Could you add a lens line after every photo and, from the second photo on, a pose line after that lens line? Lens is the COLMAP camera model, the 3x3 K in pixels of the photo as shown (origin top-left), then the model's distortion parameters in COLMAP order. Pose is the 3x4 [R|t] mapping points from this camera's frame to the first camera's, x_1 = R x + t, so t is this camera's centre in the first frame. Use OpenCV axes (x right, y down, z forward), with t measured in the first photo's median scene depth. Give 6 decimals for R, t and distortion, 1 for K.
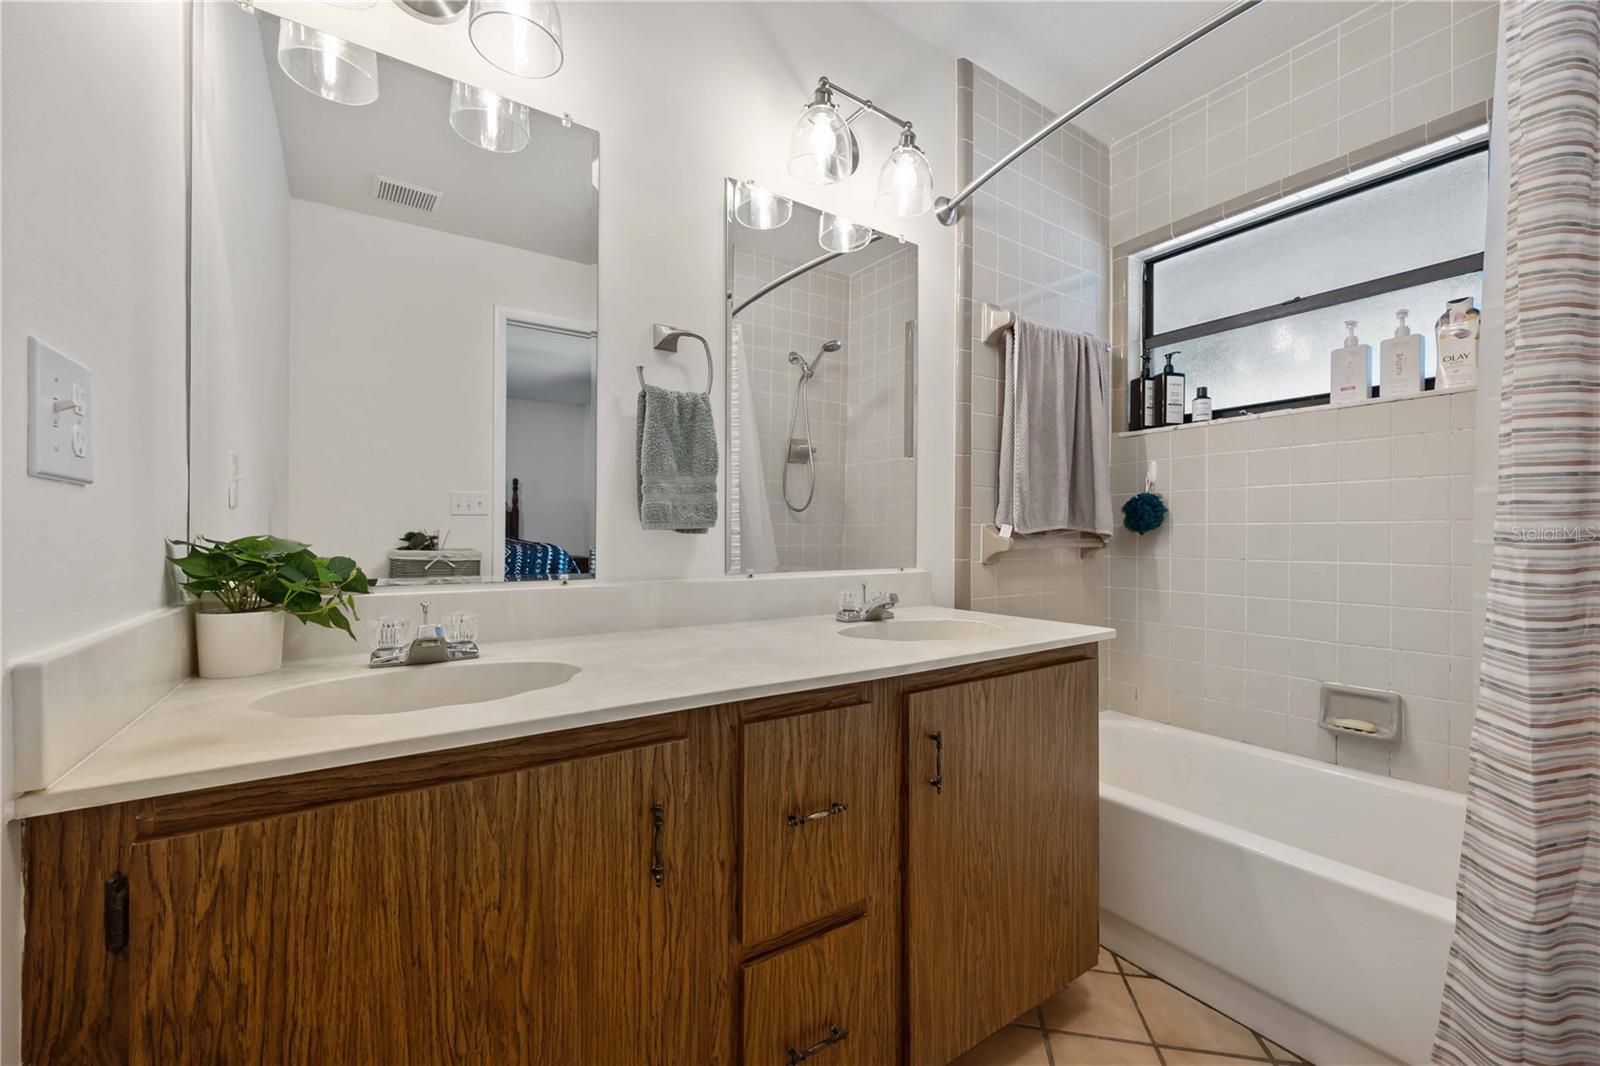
lens RADIAL K [[632.2, 0, 798.5], [0, 632.2, 537.4], [0, 0, 1]] dist [-0.006556, -0.000162]
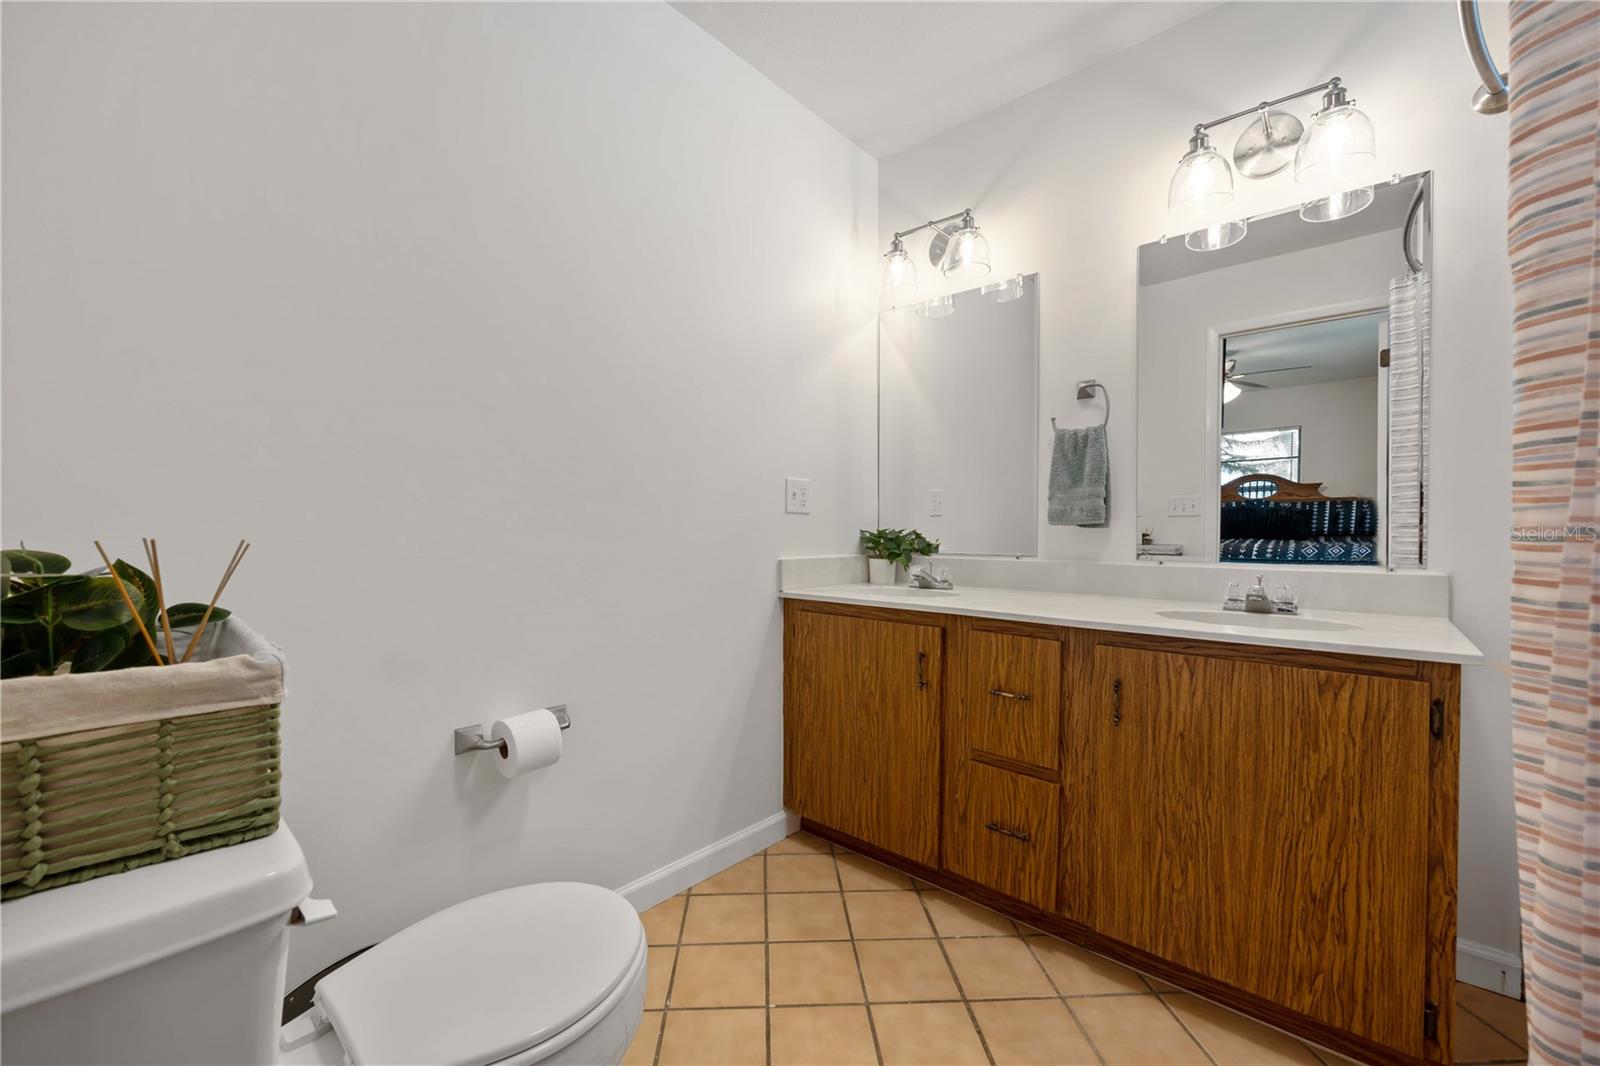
lens RADIAL K [[639.9, 0, 801.4], [0, 639.9, 533.7], [0, 0, 1]] dist [-0.003070, -0.000804]
pose [[0.258614, 0.008473, -0.965943, 1.492911], [-0.004958, 0.999960, 0.007444, -0.001029], [0.965968, 0.002864, 0.258646, 0.023770]]
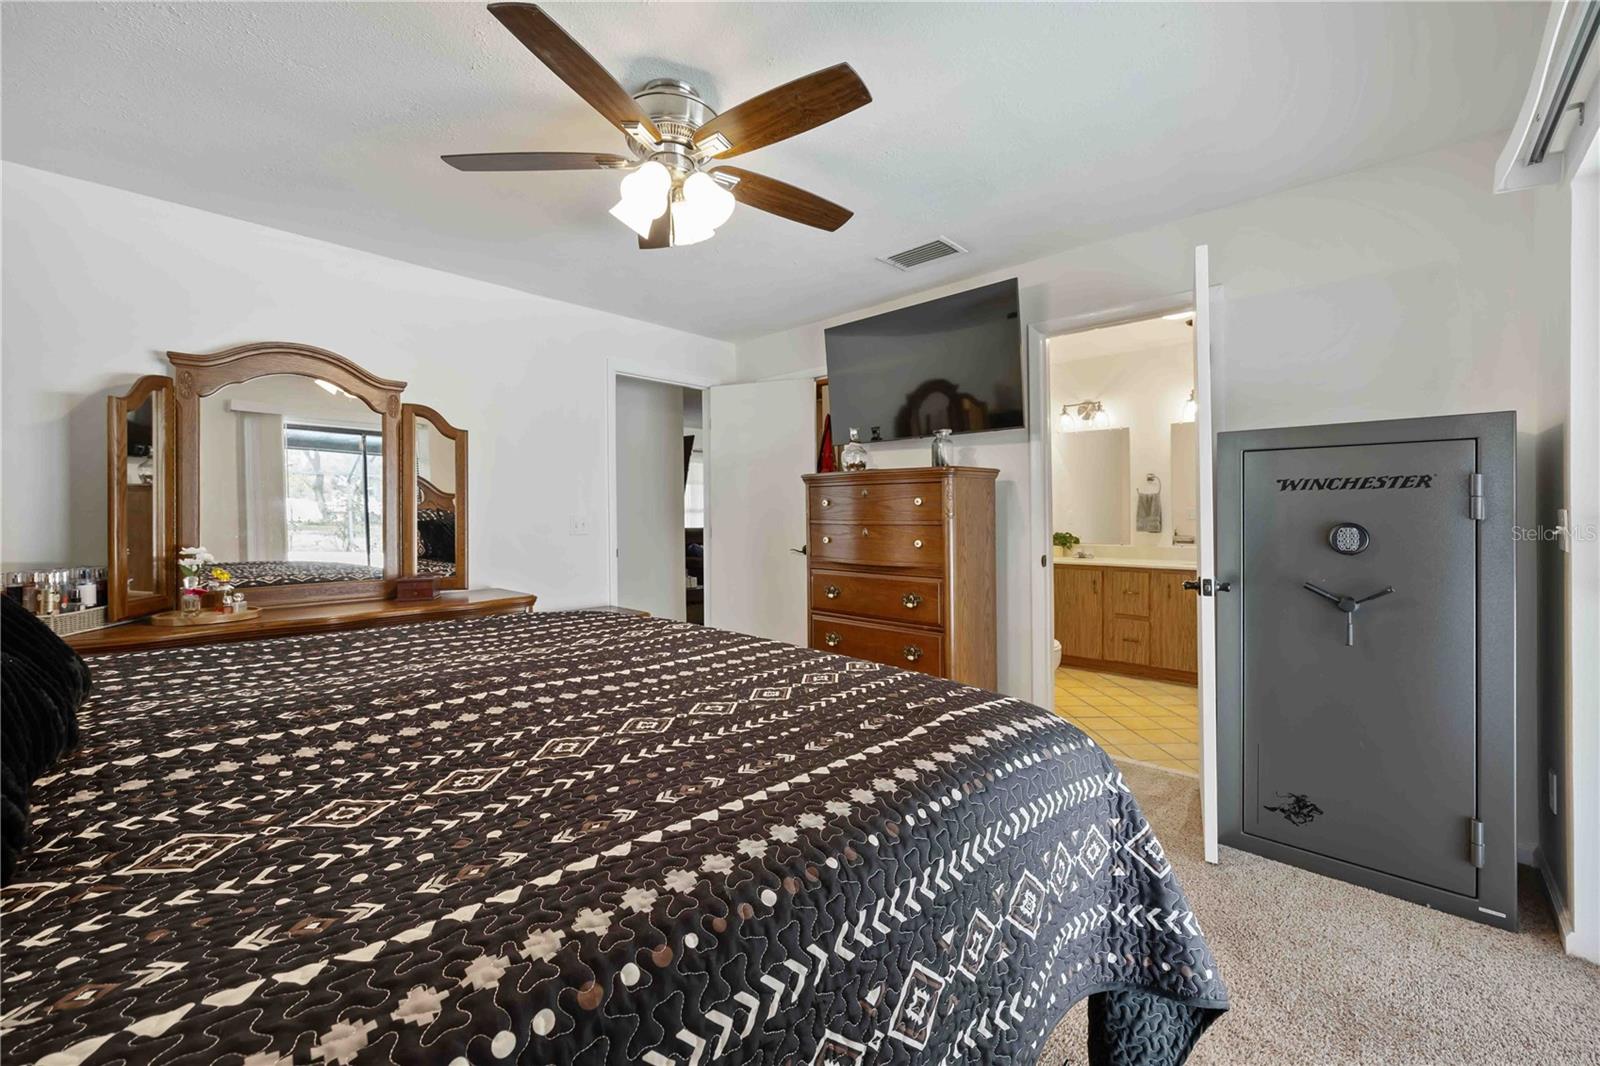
lens RADIAL K [[639.9, 0, 798.1], [0, 639.9, 500.9], [0, 0, 1]] dist [-0.003070, -0.000804]
pose [[0.221054, -0.016079, -0.975129, 4.220017], [0.007457, 0.999863, -0.014797, -0.217644], [0.975233, -0.004000, 0.221144, -2.555411]]
